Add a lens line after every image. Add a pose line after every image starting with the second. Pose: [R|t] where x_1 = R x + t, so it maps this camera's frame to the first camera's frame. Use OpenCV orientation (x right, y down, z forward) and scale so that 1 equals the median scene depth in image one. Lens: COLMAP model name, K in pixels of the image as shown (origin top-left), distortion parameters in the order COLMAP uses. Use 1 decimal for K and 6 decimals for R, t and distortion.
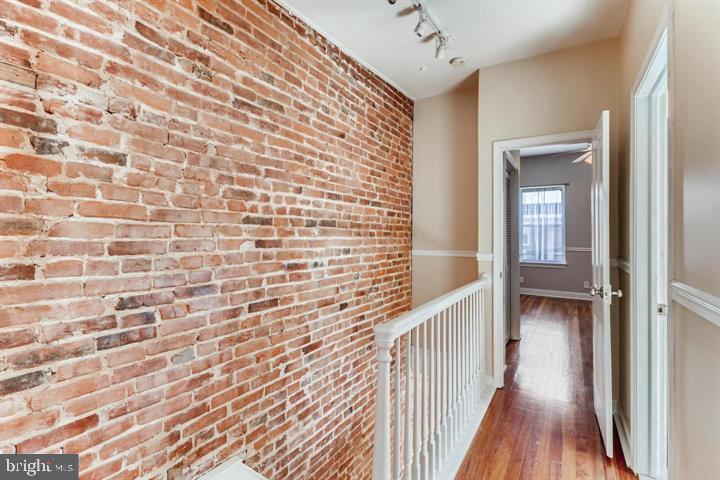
lens RADIAL K [[329.4, 0, 361.7], [0, 329.4, 234.1], [0, 0, 1]] dist [0.006776, -0.000950]
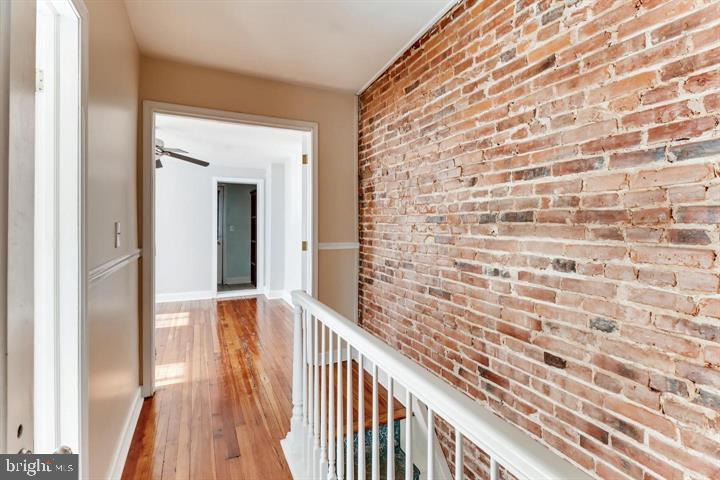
lens RADIAL K [[346.1, 0, 359.7], [0, 346.1, 222.9], [0, 0, 1]] dist [-0.000474, -0.000825]
pose [[-0.544689, -0.005690, -0.838619, 0.669413], [0.002130, 0.999964, -0.008168, -0.014835], [0.838636, -0.006235, -0.544657, 1.116233]]
